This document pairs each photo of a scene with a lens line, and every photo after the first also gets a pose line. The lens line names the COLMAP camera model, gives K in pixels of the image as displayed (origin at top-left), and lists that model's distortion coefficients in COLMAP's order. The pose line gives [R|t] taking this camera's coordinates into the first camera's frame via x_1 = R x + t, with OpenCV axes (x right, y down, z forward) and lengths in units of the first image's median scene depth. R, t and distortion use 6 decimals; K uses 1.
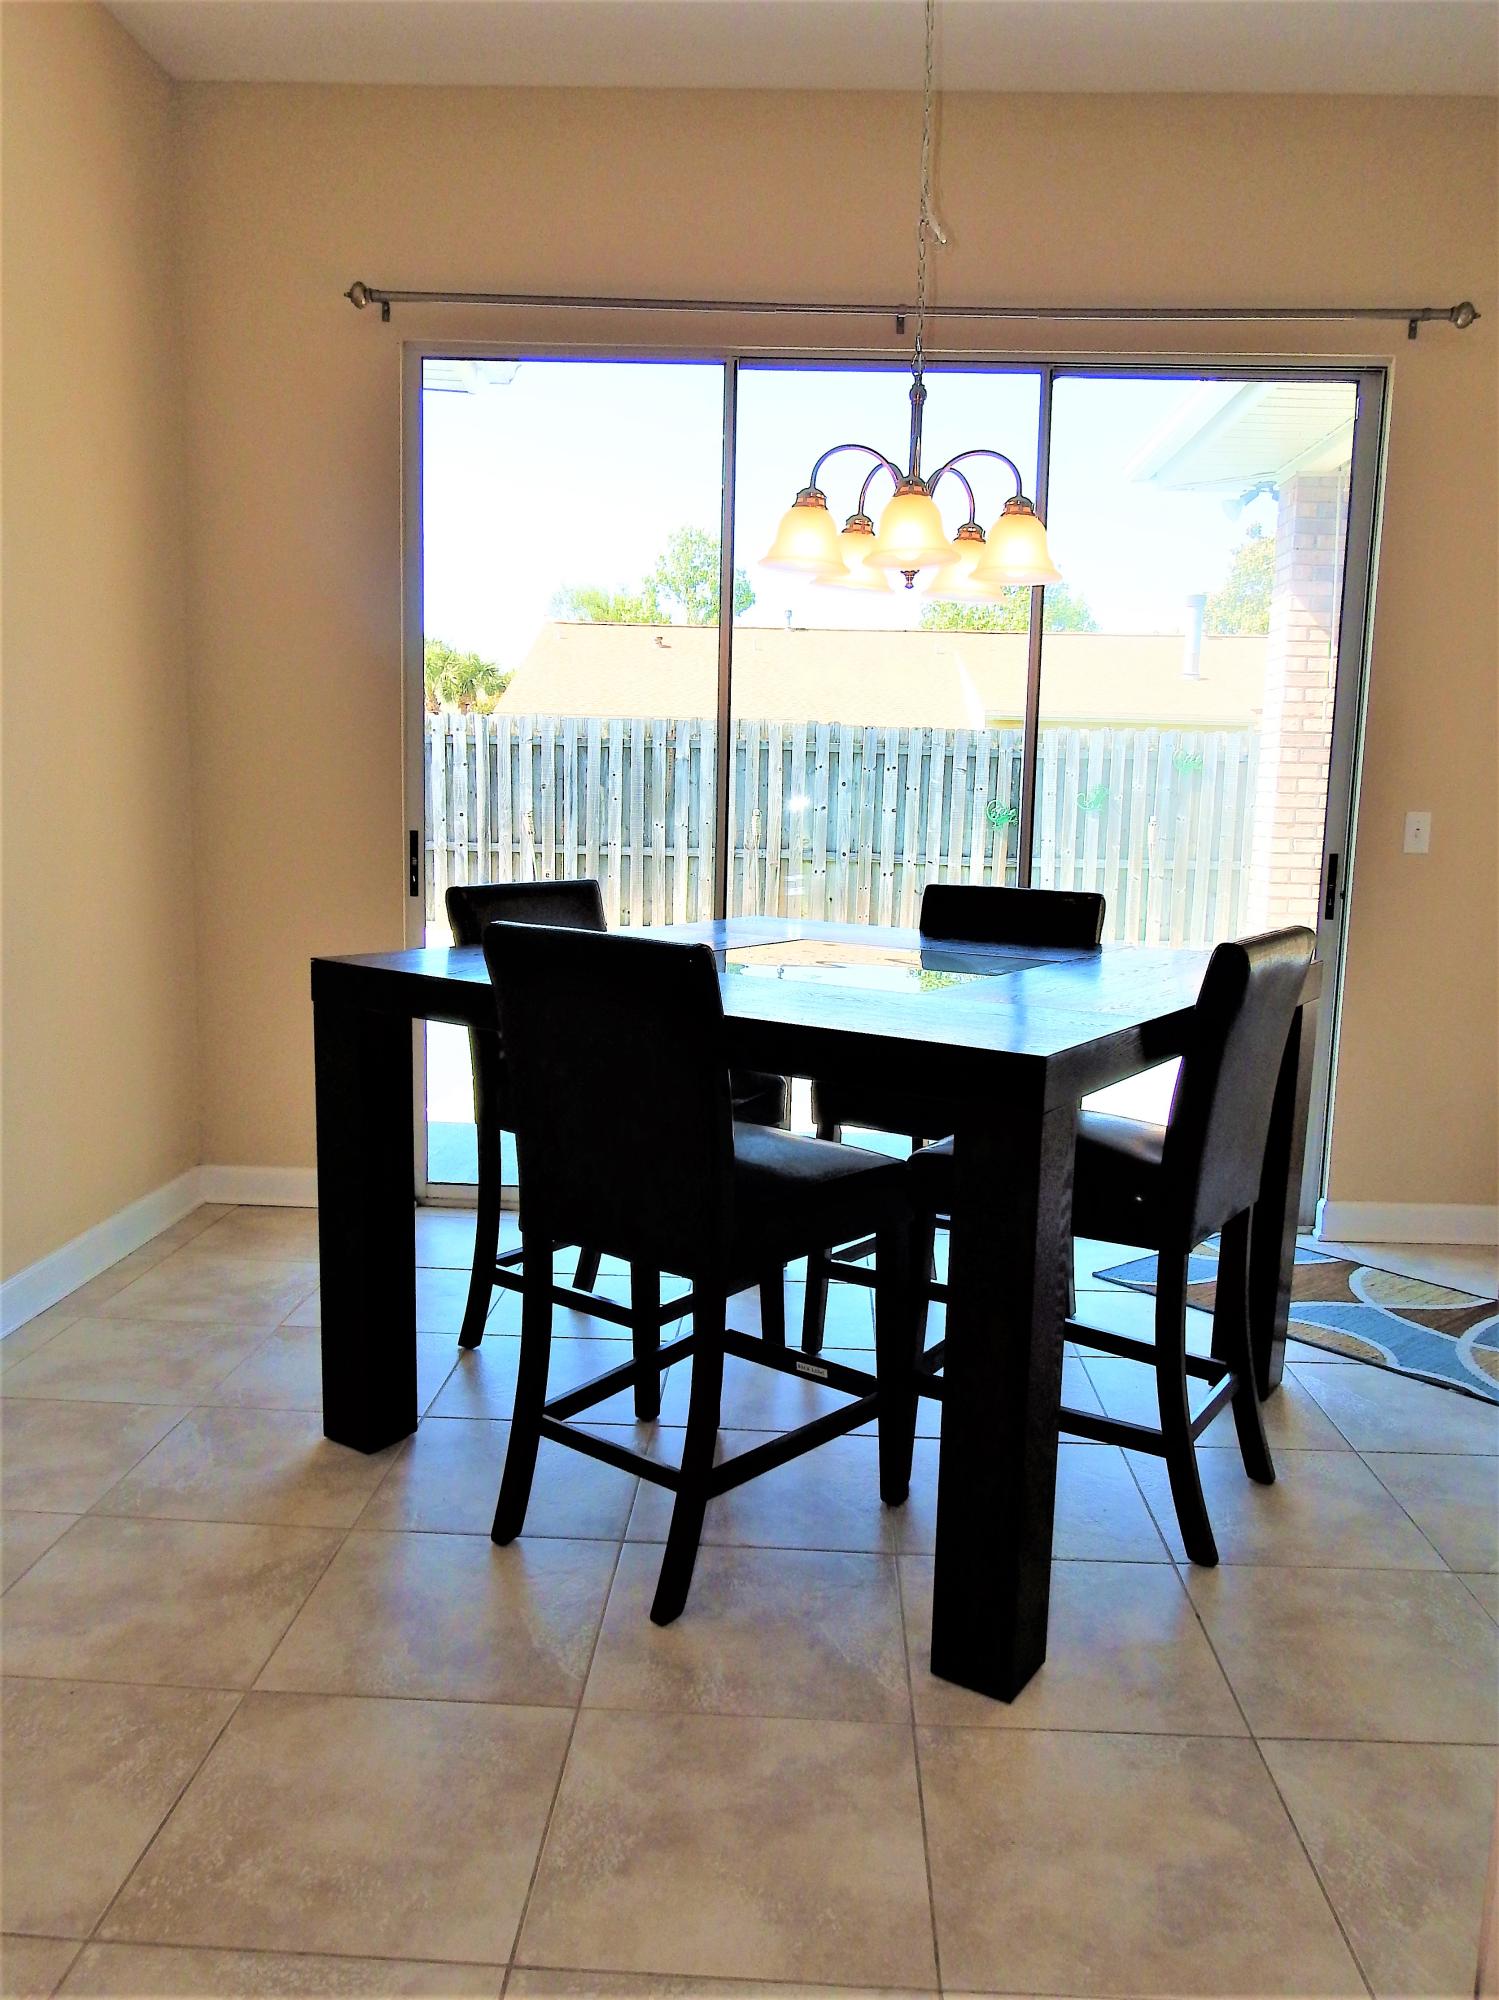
lens RADIAL K [[1517.4, 0, 774.2], [0, 1517.4, 997.5], [0, 0, 1]] dist [0.011964, -0.006804]
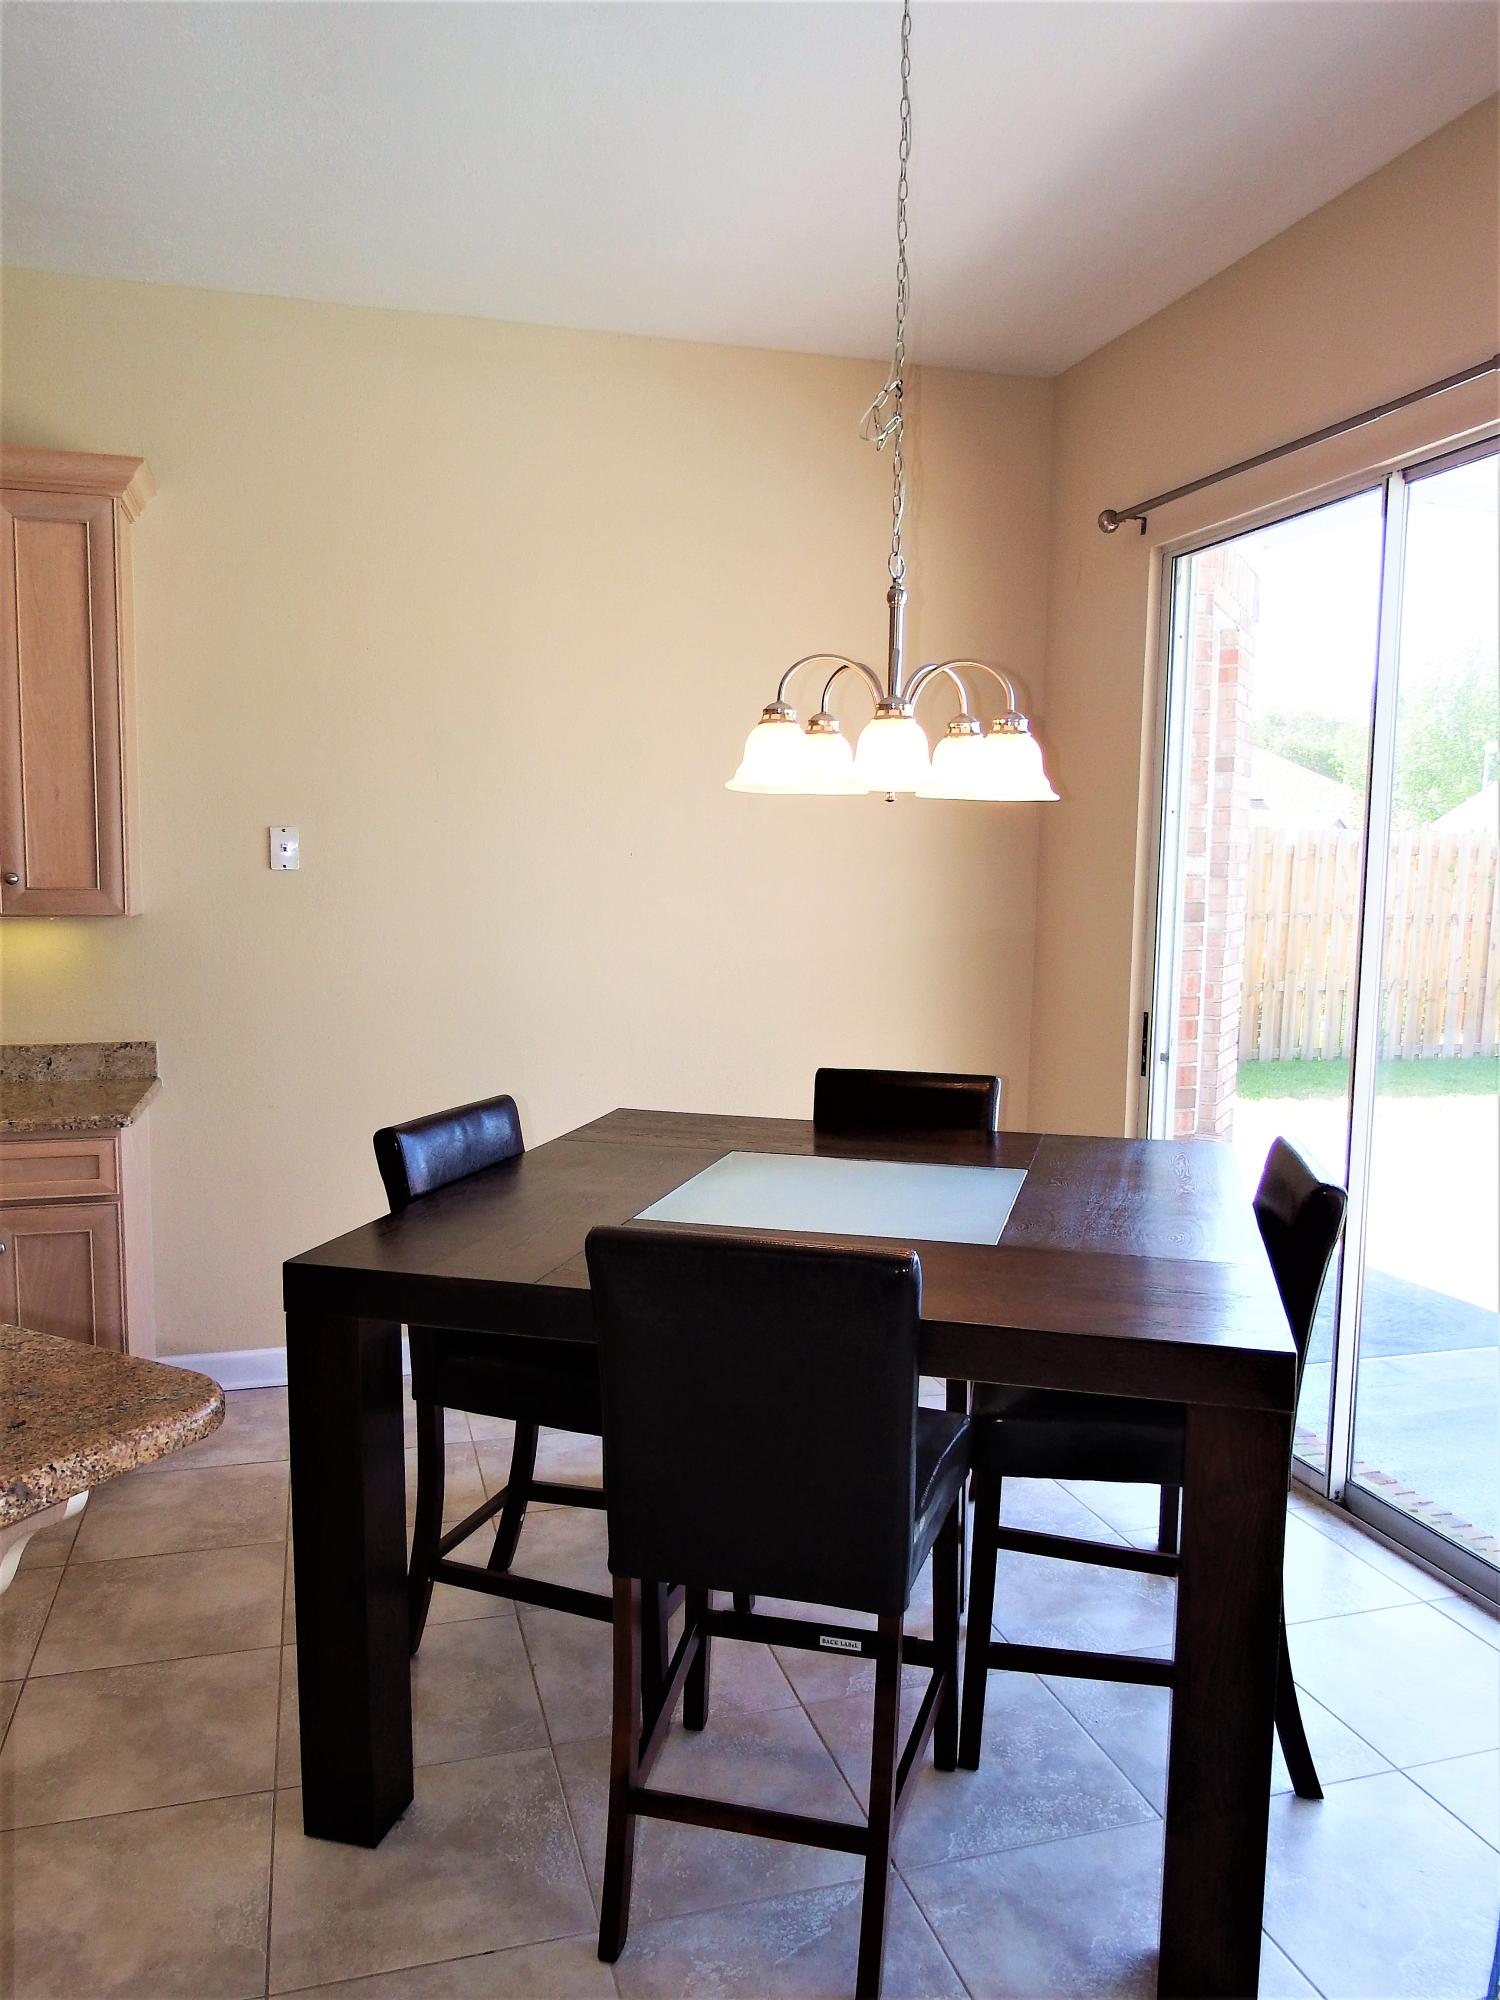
lens RADIAL K [[1465.9, 0, 743.1], [0, 1465.9, 1001.2], [0, 0, 1]] dist [-0.004339, -0.009172]
pose [[0.300835, 0.061963, -0.951661, 1.369481], [-0.131841, 0.991008, 0.022848, -0.237441], [0.944519, 0.118595, 0.306299, 0.992171]]
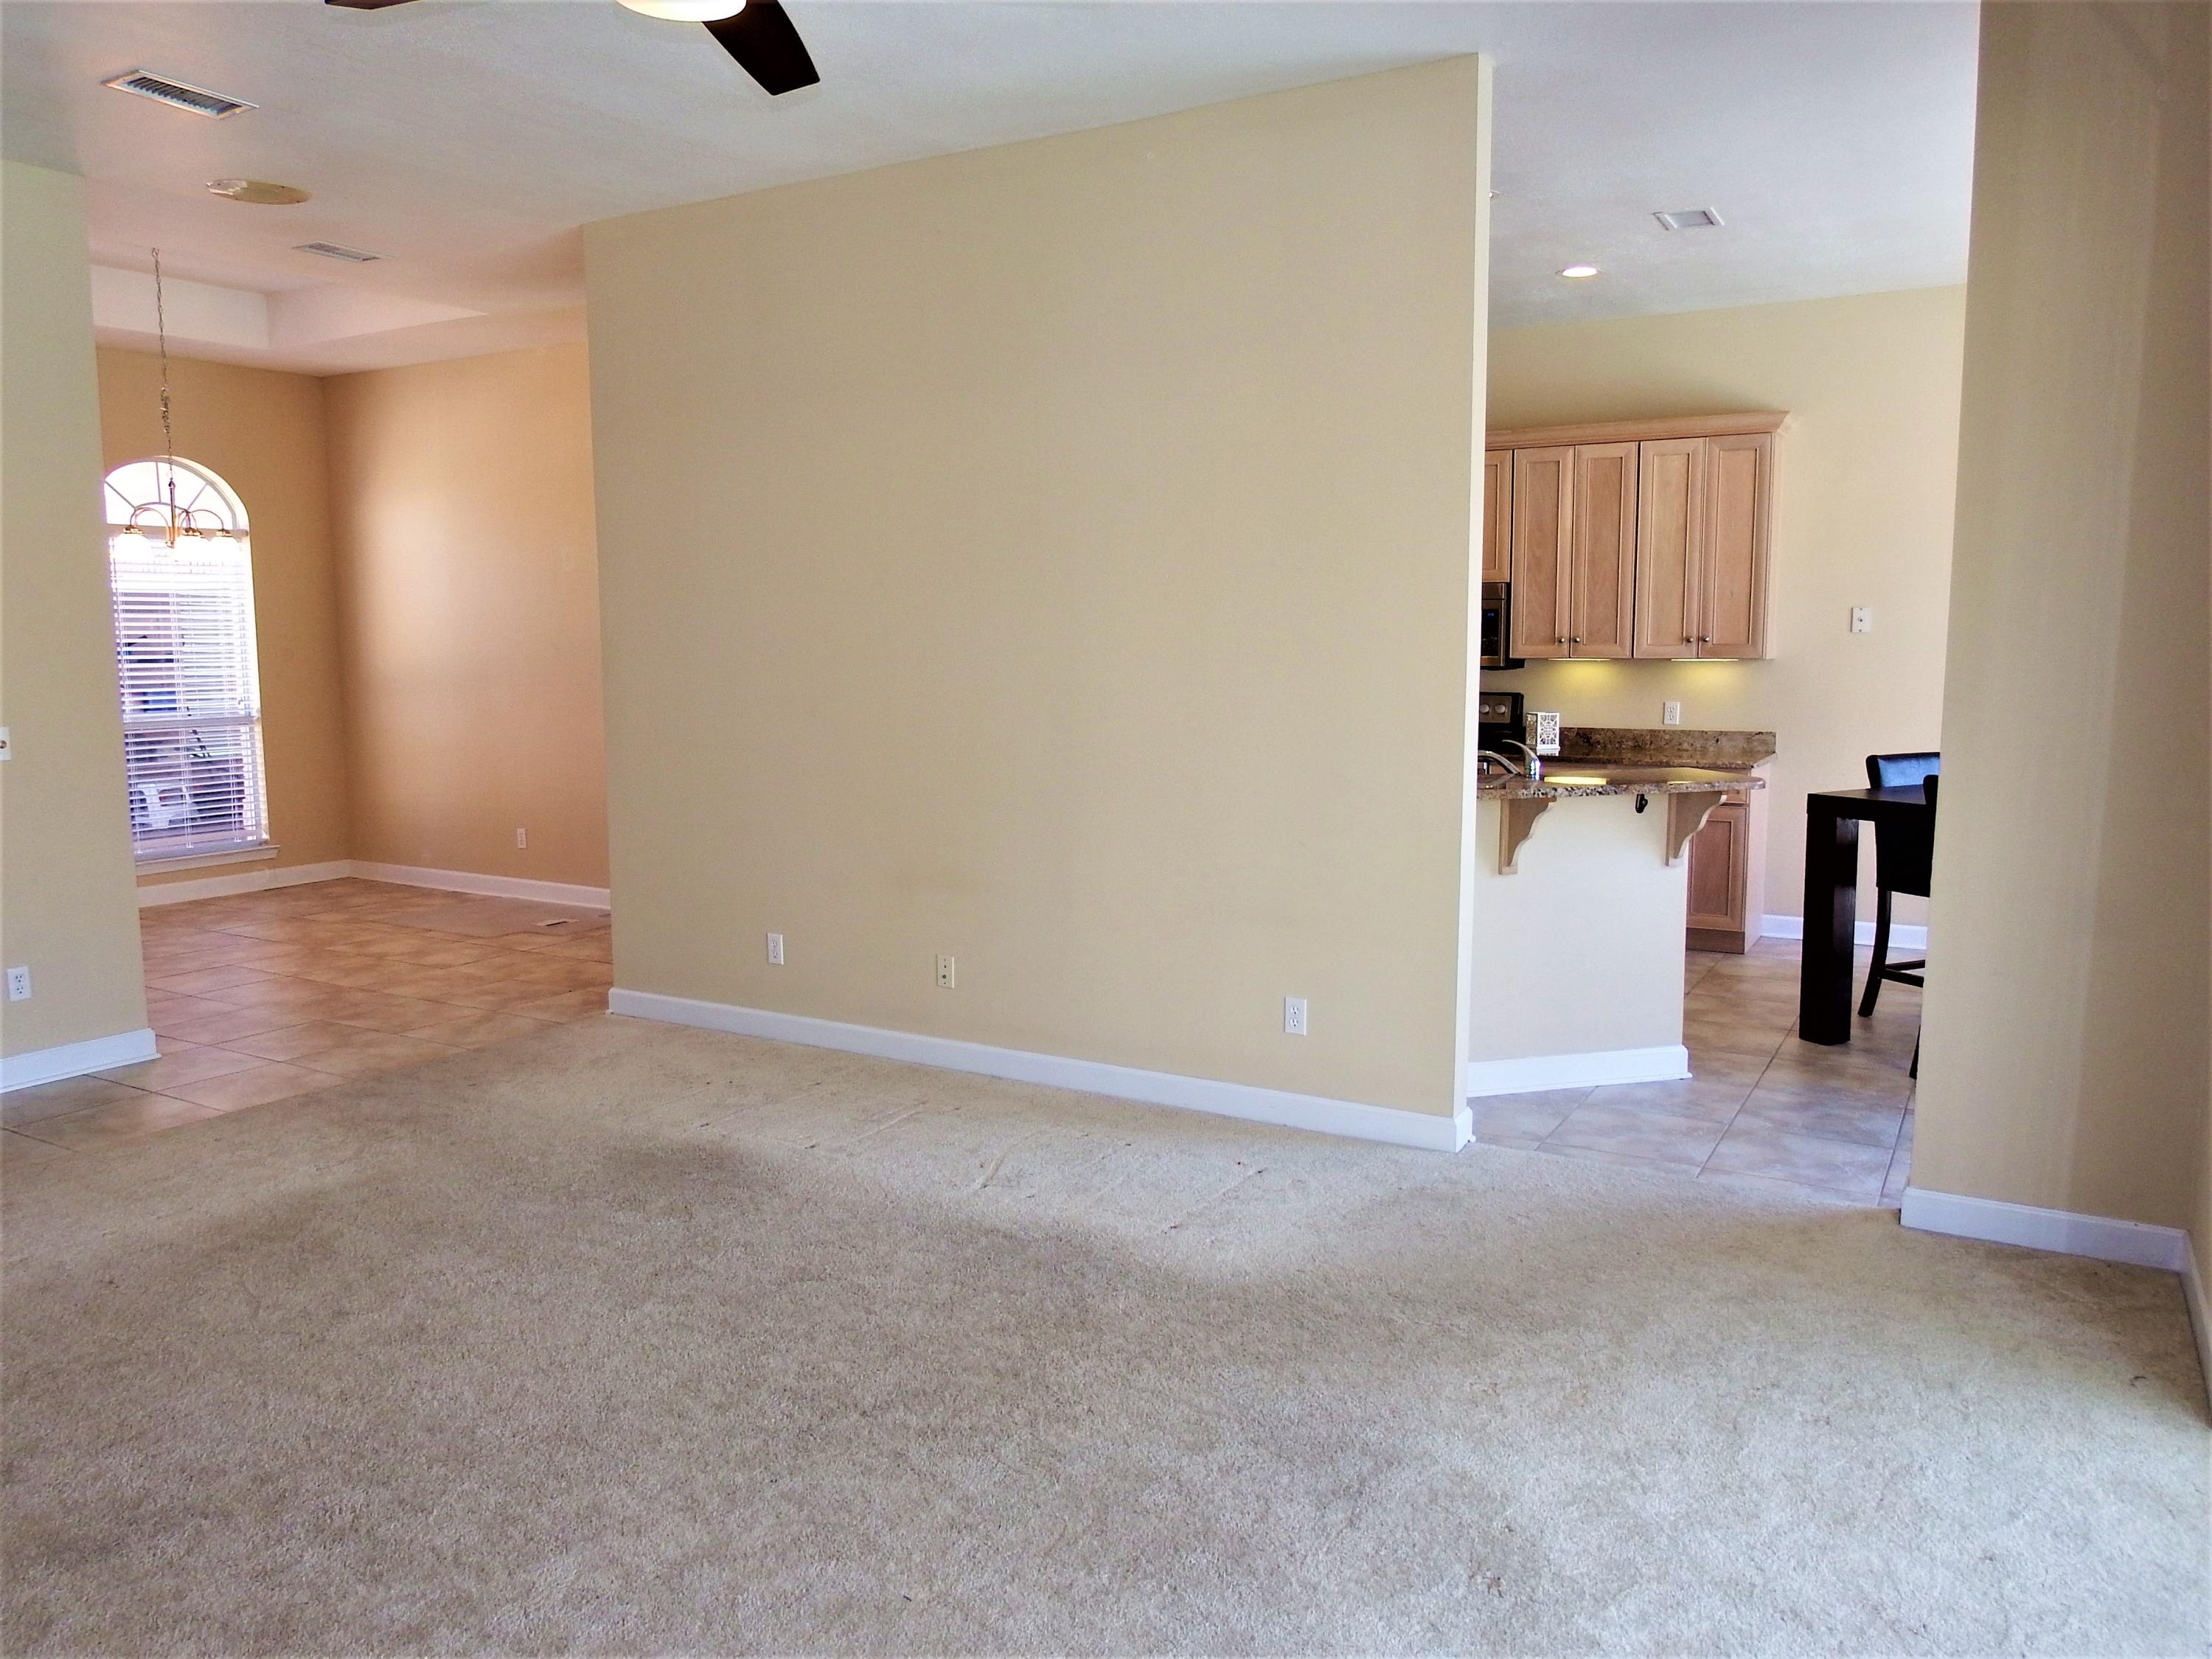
lens RADIAL K [[1593.2, 0, 1110.5], [0, 1593.2, 811.0], [0, 0, 1]] dist [0.000824, -0.007160]
pose [[-0.480384, 0.071085, -0.874173, 3.470234], [-0.130473, 0.979828, 0.151375, -0.214420], [0.867299, 0.186774, -0.461419, 1.282358]]
